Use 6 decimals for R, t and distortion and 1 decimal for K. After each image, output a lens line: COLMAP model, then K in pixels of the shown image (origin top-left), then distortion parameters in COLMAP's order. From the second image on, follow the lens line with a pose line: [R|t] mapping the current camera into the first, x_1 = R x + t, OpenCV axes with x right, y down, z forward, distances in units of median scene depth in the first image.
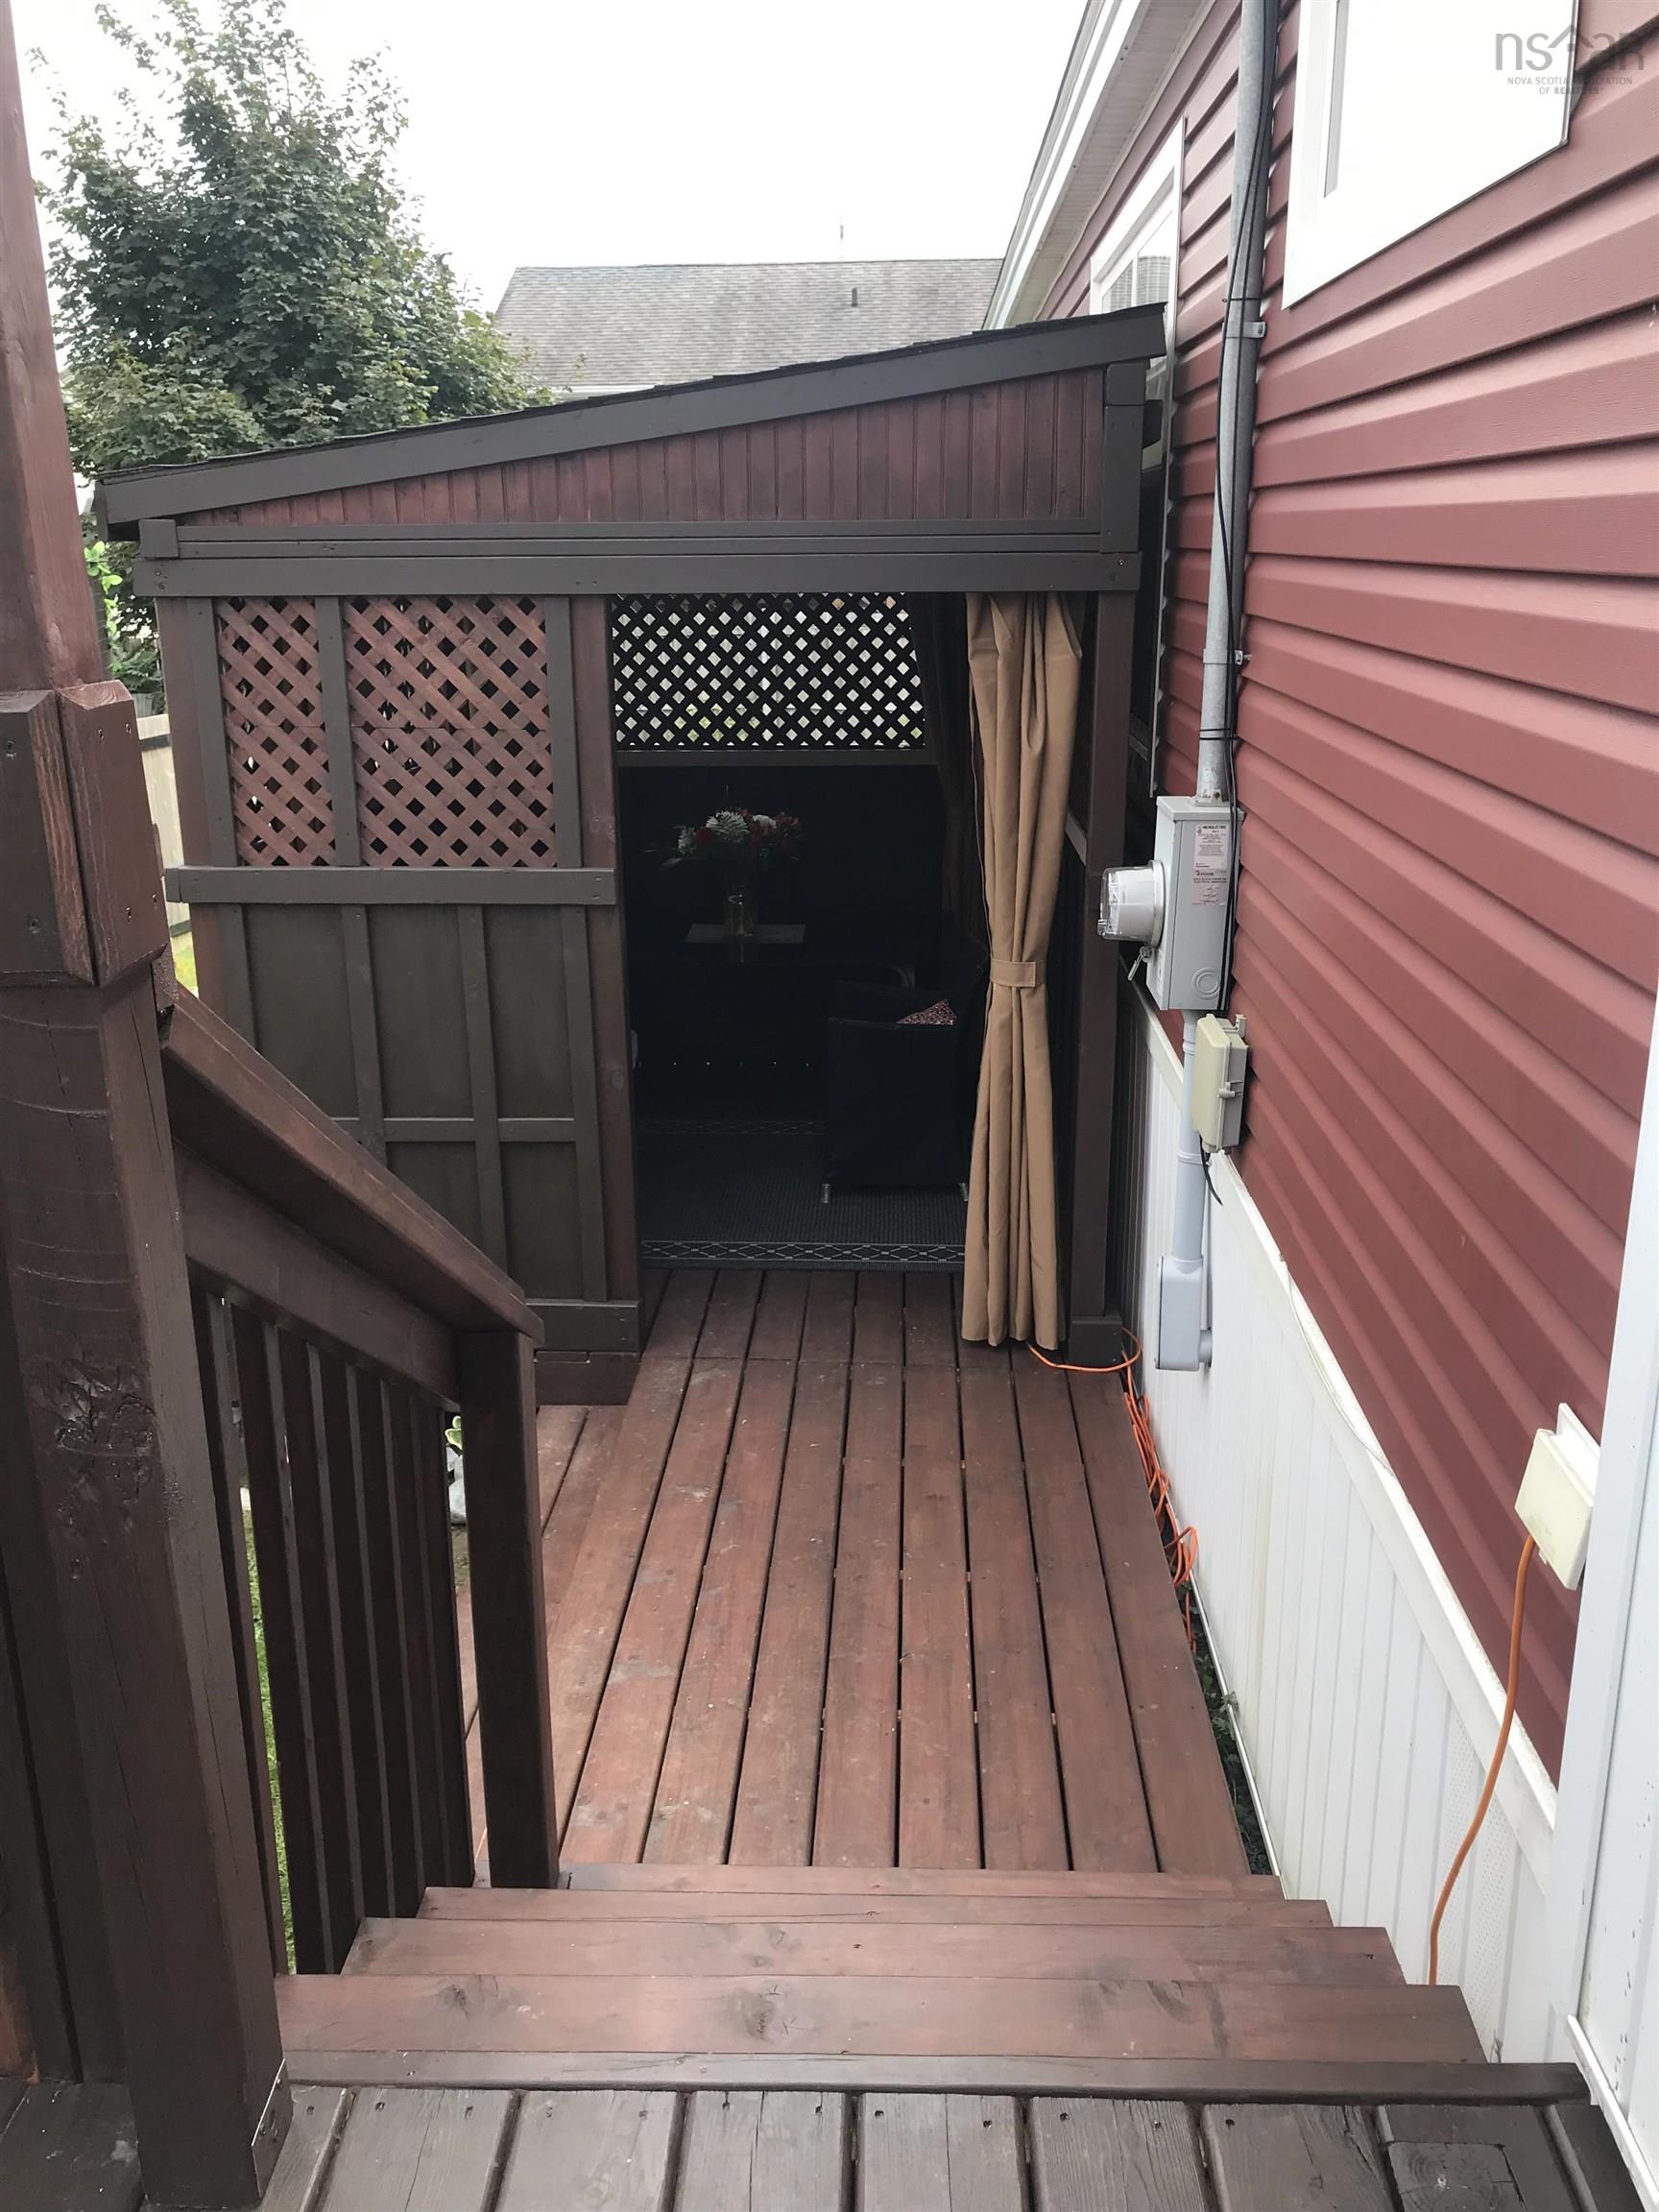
lens RADIAL K [[1798.3, 0, 829.1], [0, 1798.3, 1069.7], [0, 0, 1]] dist [0.098754, -0.103310]
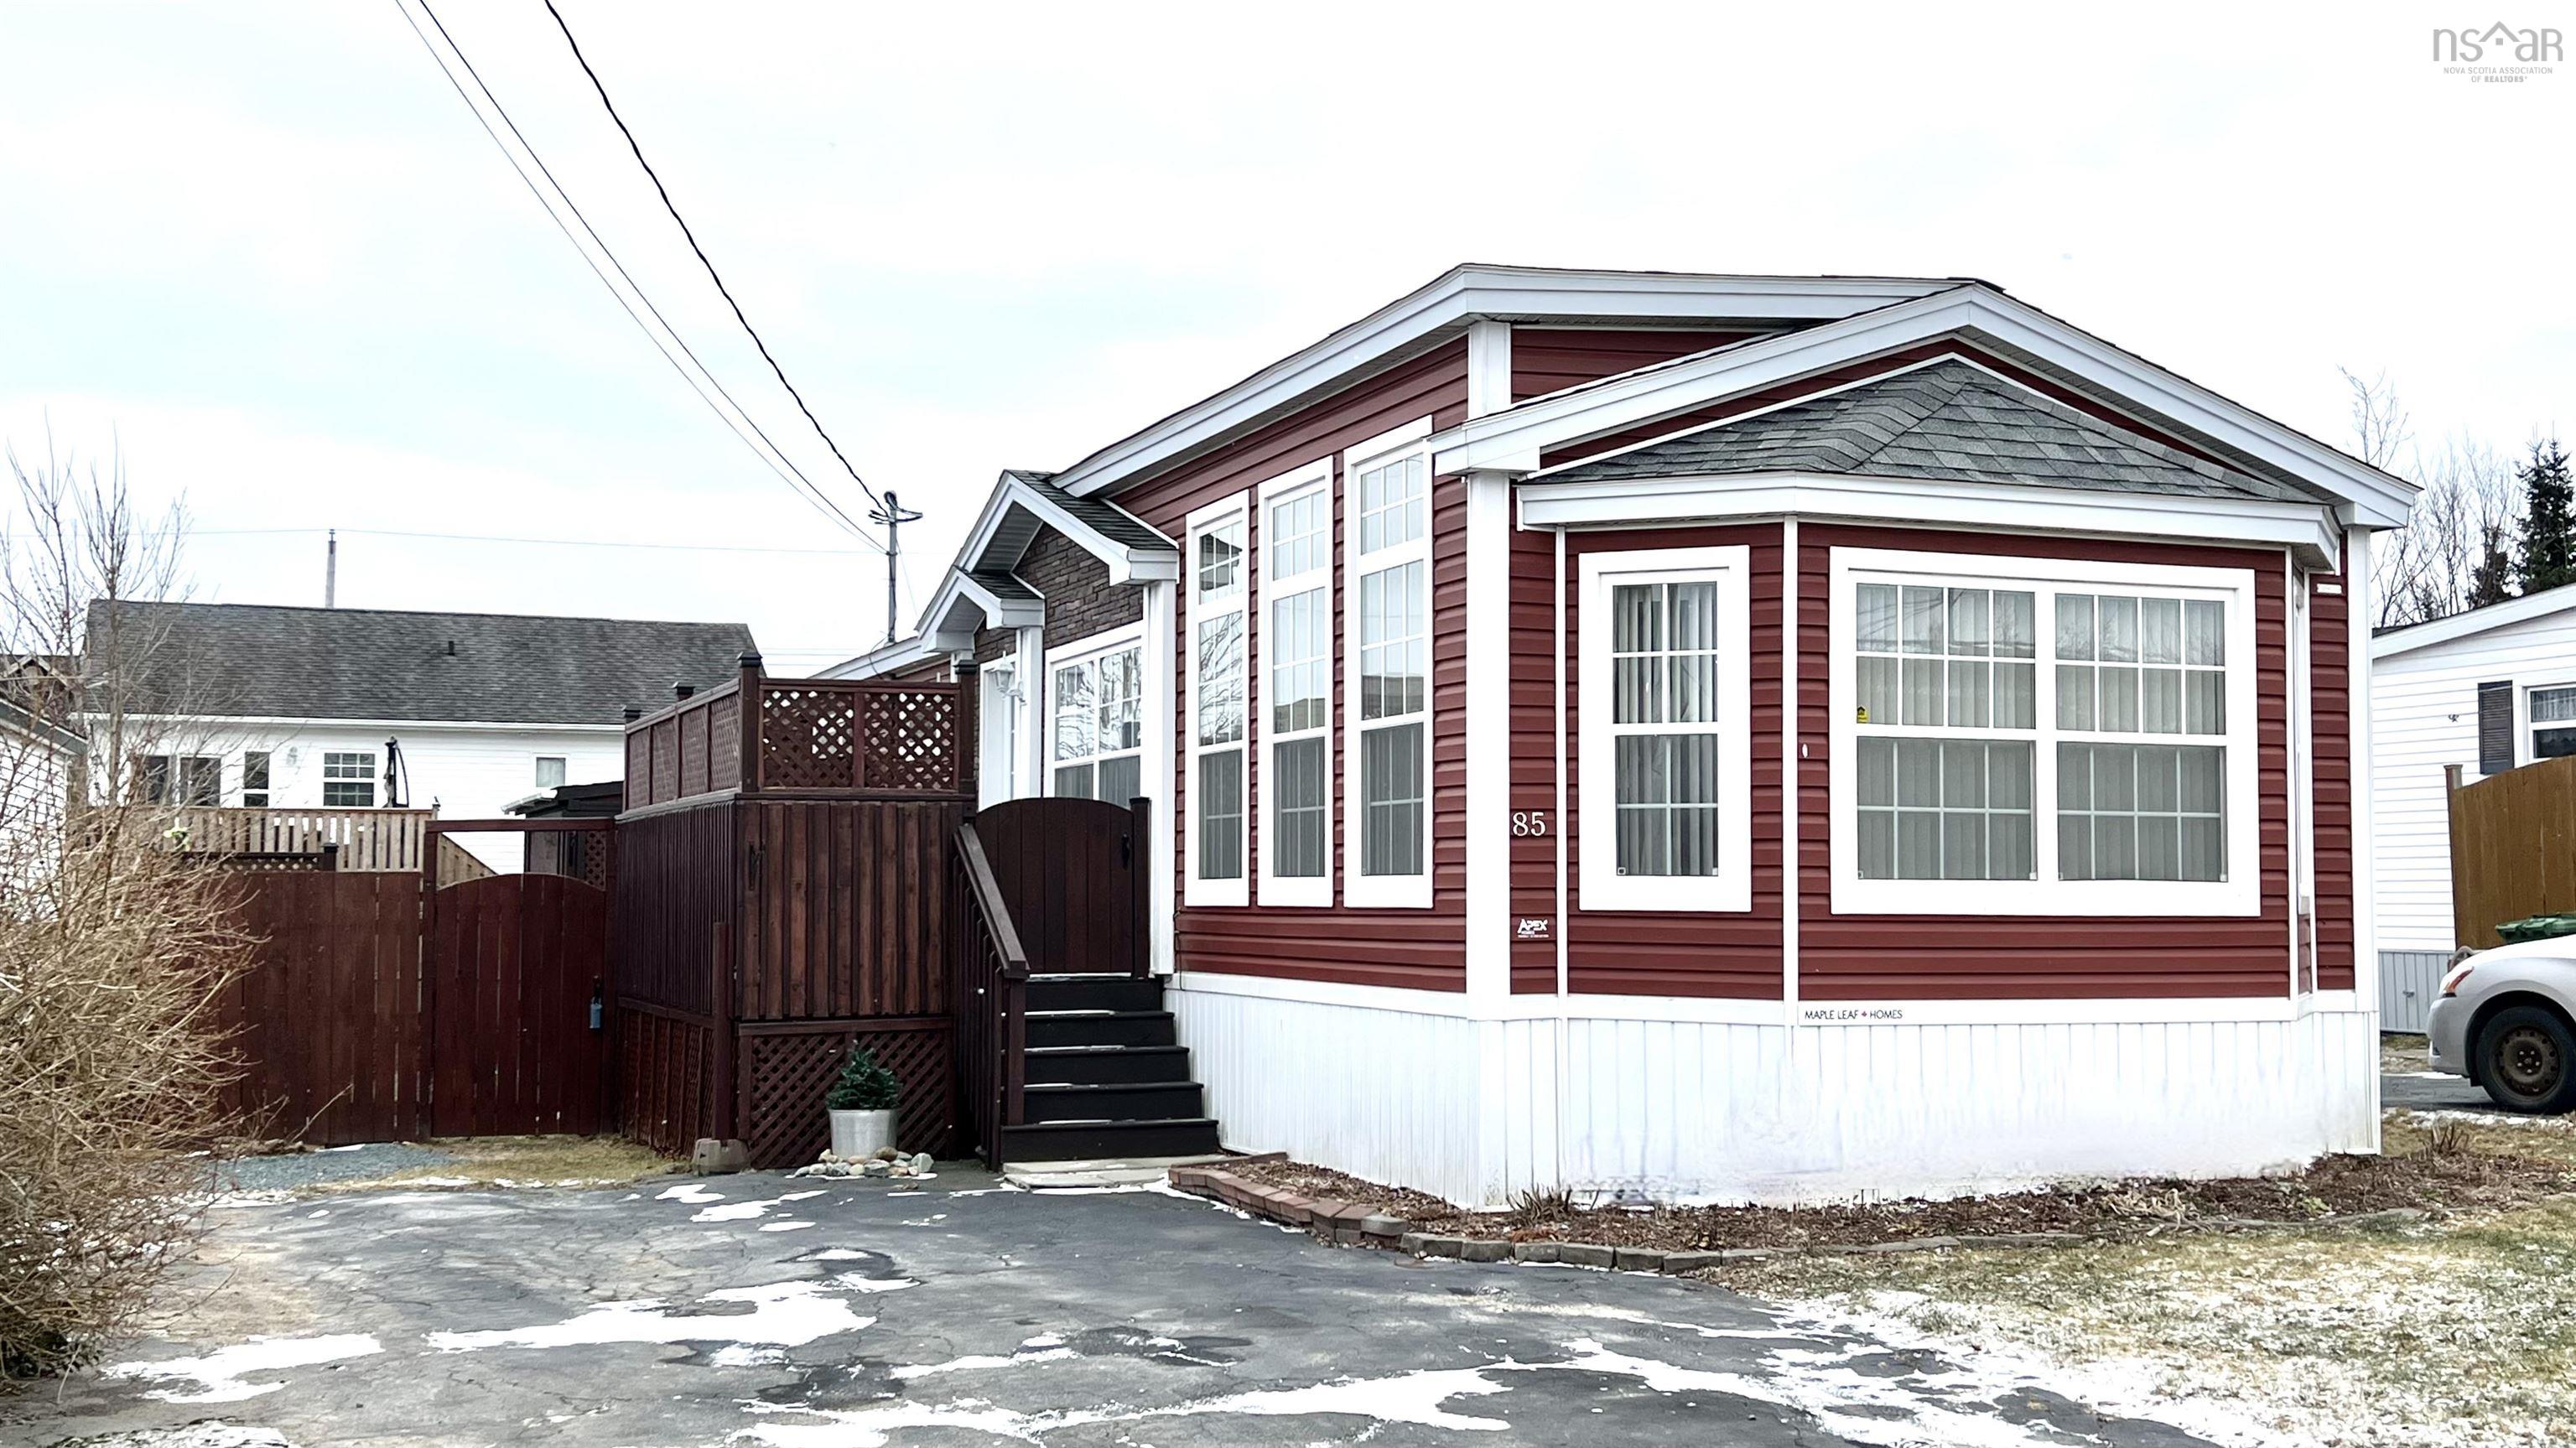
lens RADIAL K [[2719.2, 0, 1288.0], [0, 2719.2, 724.0], [0, 0, 1]] dist [0.081452, -0.007367]
pose [[0.918791, 0.044632, 0.392214, -0.925893], [0.093774, 0.940467, -0.326693, 1.113601], [-0.383445, 0.336942, 0.859907, -3.232984]]
